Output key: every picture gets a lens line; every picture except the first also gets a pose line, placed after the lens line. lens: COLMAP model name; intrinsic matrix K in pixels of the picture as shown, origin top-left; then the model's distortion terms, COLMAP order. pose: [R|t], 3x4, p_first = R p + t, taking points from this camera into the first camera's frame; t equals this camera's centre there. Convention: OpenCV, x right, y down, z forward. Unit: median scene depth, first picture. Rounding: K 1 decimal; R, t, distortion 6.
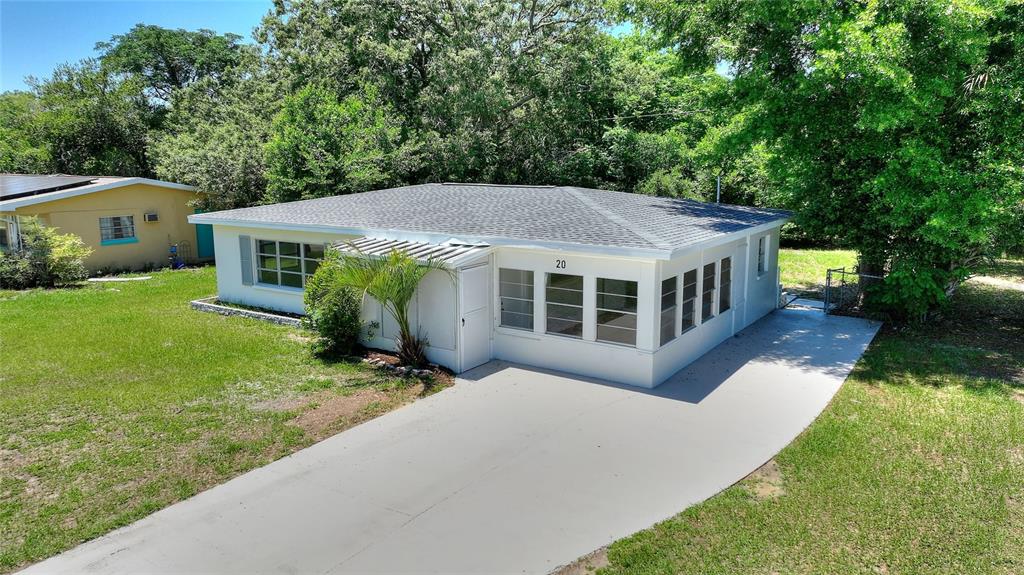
lens RADIAL K [[711.9, 0, 514.1], [0, 711.9, 282.6], [0, 0, 1]] dist [0.009546, 0.004685]
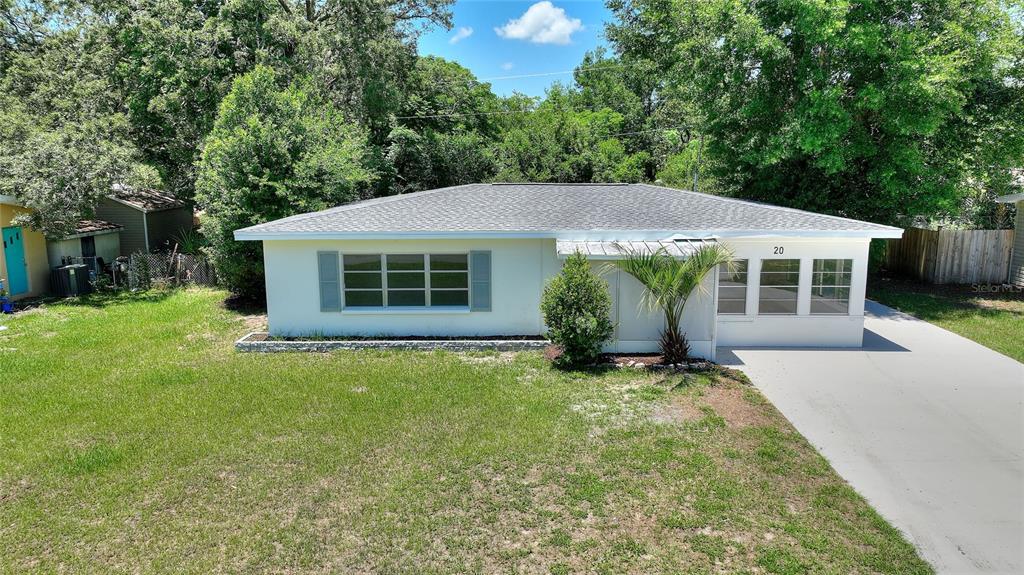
lens RADIAL K [[711.9, 0, 514.7], [0, 711.9, 290.2], [0, 0, 1]] dist [0.009546, 0.004685]
pose [[0.838183, -0.097307, 0.536638, -0.890999], [0.093202, 0.995037, 0.034854, -0.041611], [-0.537366, 0.020802, 0.843093, 0.279178]]
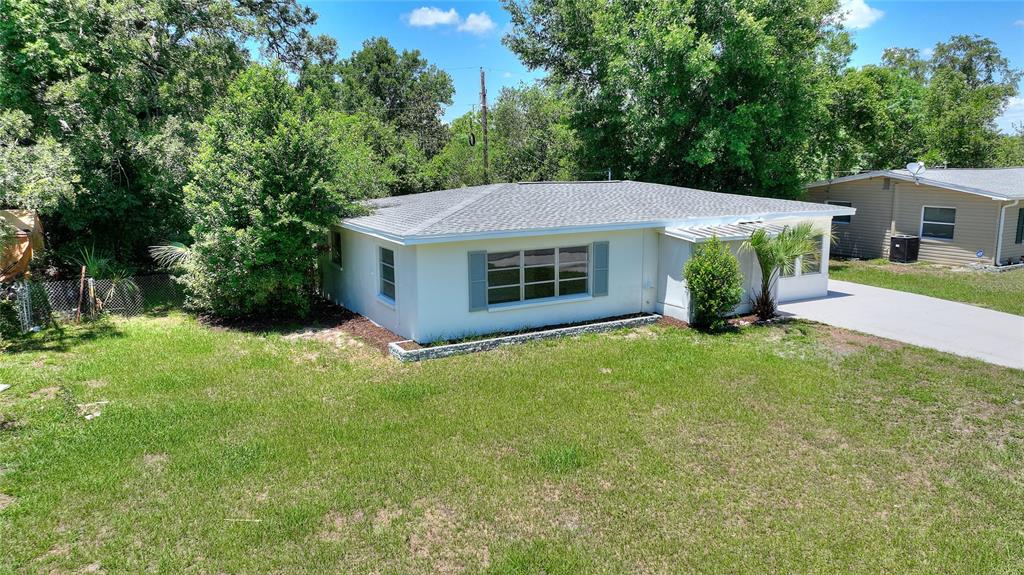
lens RADIAL K [[711.9, 0, 510.2], [0, 711.9, 288.6], [0, 0, 1]] dist [0.009546, 0.004685]
pose [[0.454776, -0.157590, 0.876552, -1.515357], [0.156021, 0.983097, 0.095798, -0.133616], [-0.876833, 0.093194, 0.471676, 0.812741]]
